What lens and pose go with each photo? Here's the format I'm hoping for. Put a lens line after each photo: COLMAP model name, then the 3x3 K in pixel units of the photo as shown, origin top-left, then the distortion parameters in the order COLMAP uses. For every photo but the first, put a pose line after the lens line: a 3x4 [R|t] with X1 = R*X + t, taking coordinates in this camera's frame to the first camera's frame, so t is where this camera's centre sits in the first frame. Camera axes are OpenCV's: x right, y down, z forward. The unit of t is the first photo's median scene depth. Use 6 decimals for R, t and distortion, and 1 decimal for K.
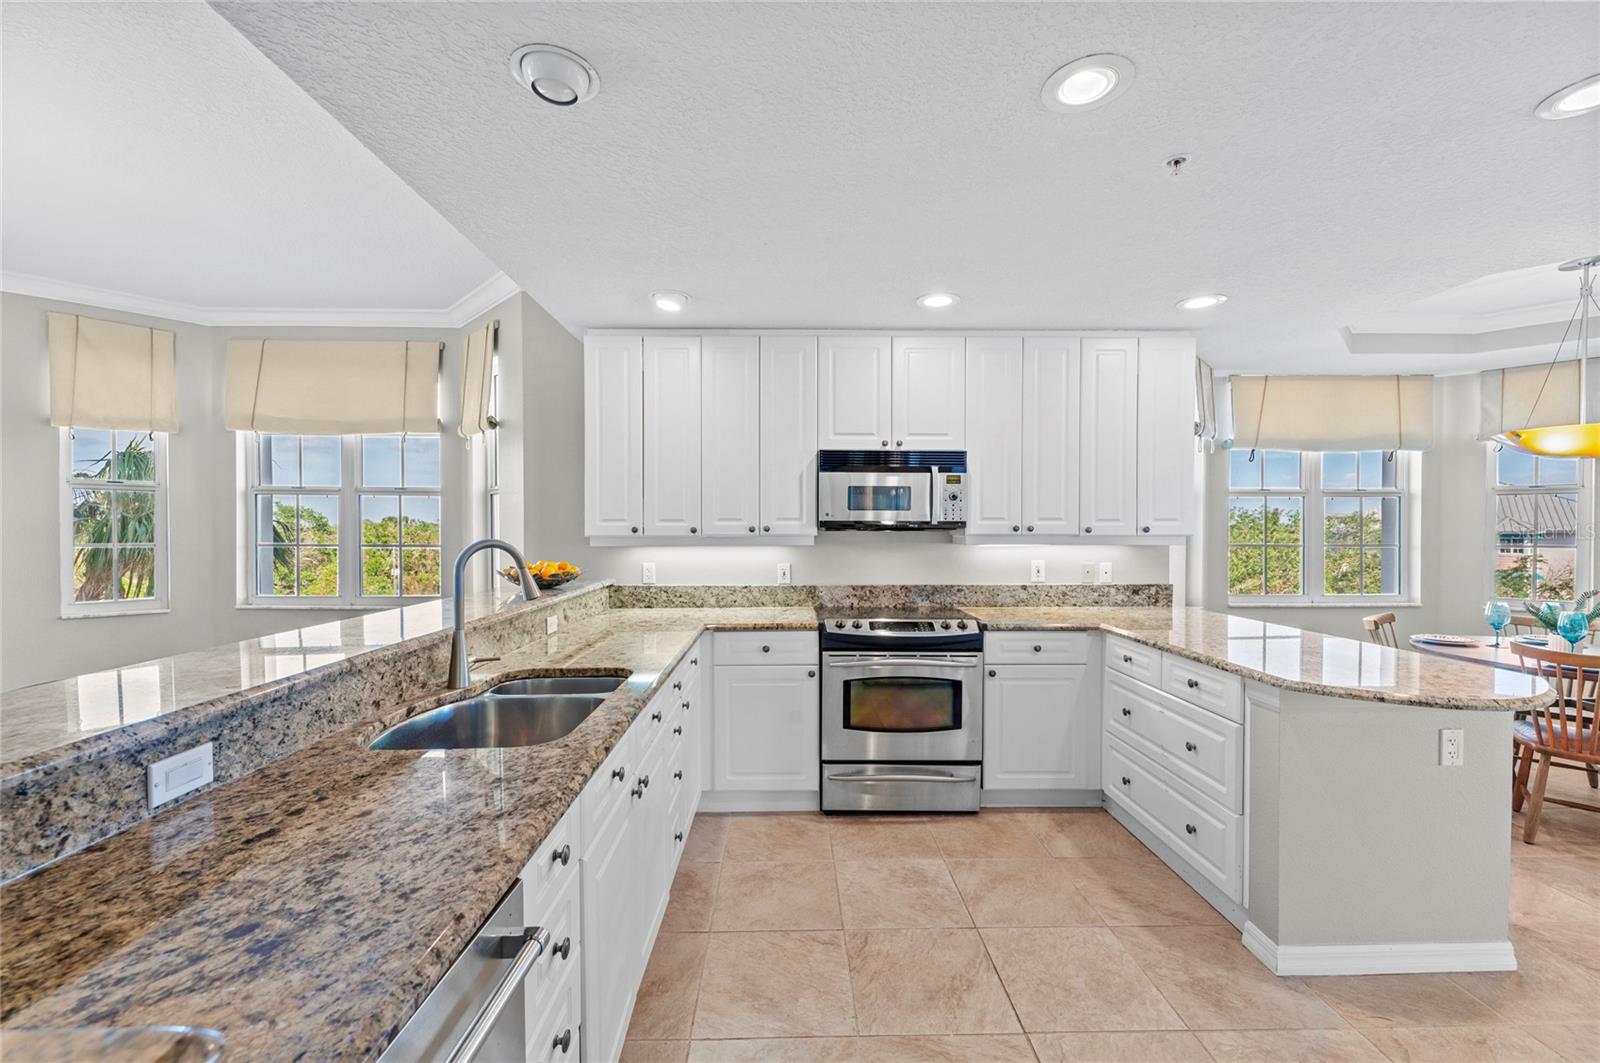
lens RADIAL K [[671.5, 0, 794.1], [0, 671.5, 533.4], [0, 0, 1]] dist [0.008390, -0.002698]
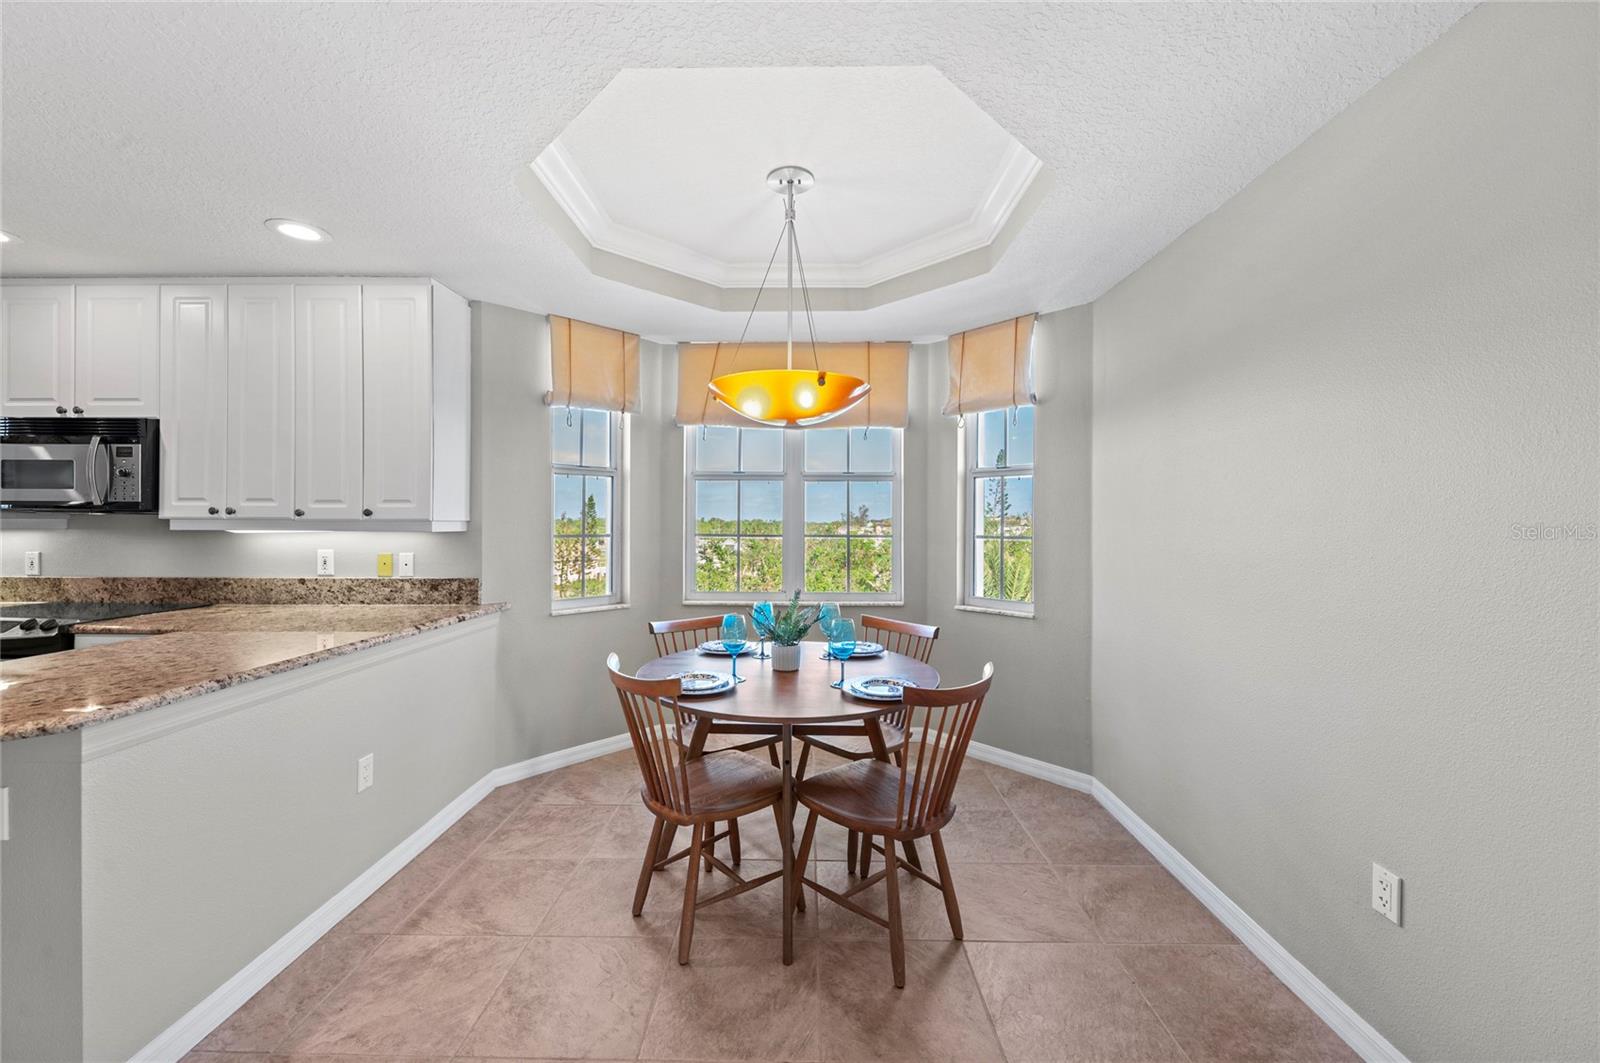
lens RADIAL K [[629.2, 0, 802.5], [0, 629.2, 520.3], [0, 0, 1]] dist [0.011254, -0.004408]
pose [[0.999496, 0.004095, -0.031491, 1.011384], [-0.004468, 0.999921, -0.011774, 0.009556], [0.031440, 0.011909, 0.999435, 0.216117]]
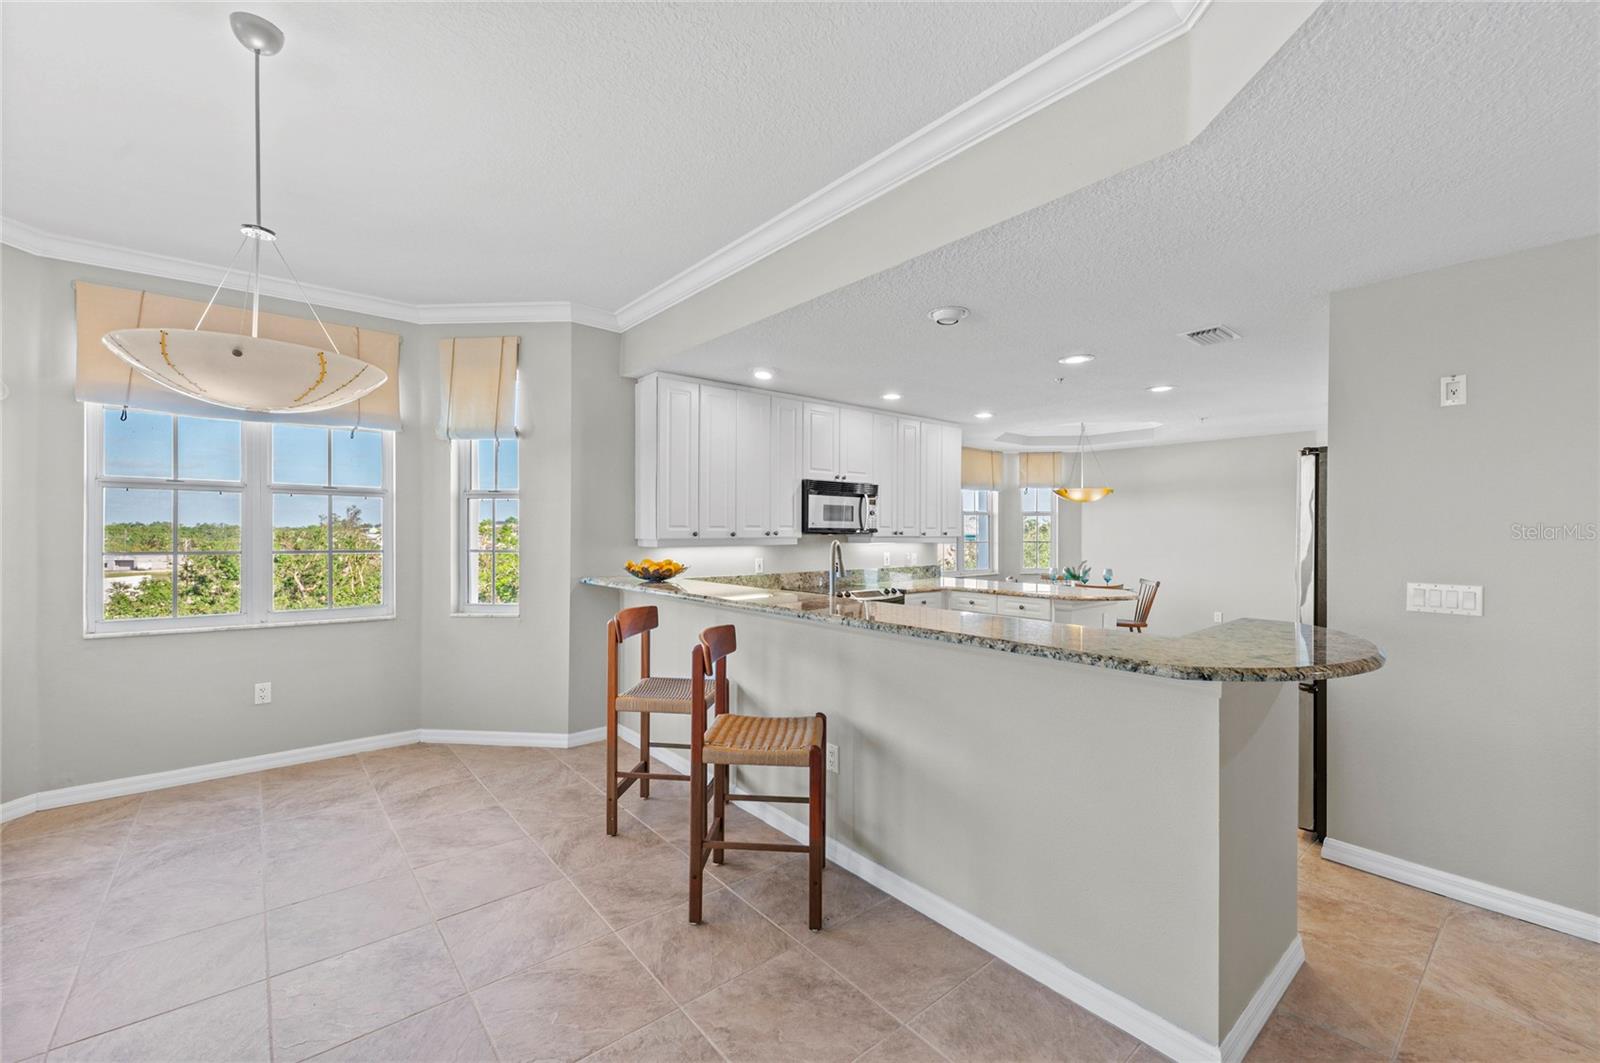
lens RADIAL K [[671.5, 0, 798.9], [0, 671.5, 529.7], [0, 0, 1]] dist [0.008390, -0.002698]
pose [[0.776338, 0.003940, 0.630304, -0.822641], [0.003707, 0.999935, -0.010817, 0.001279], [-0.630305, 0.010734, 0.776273, -0.115051]]
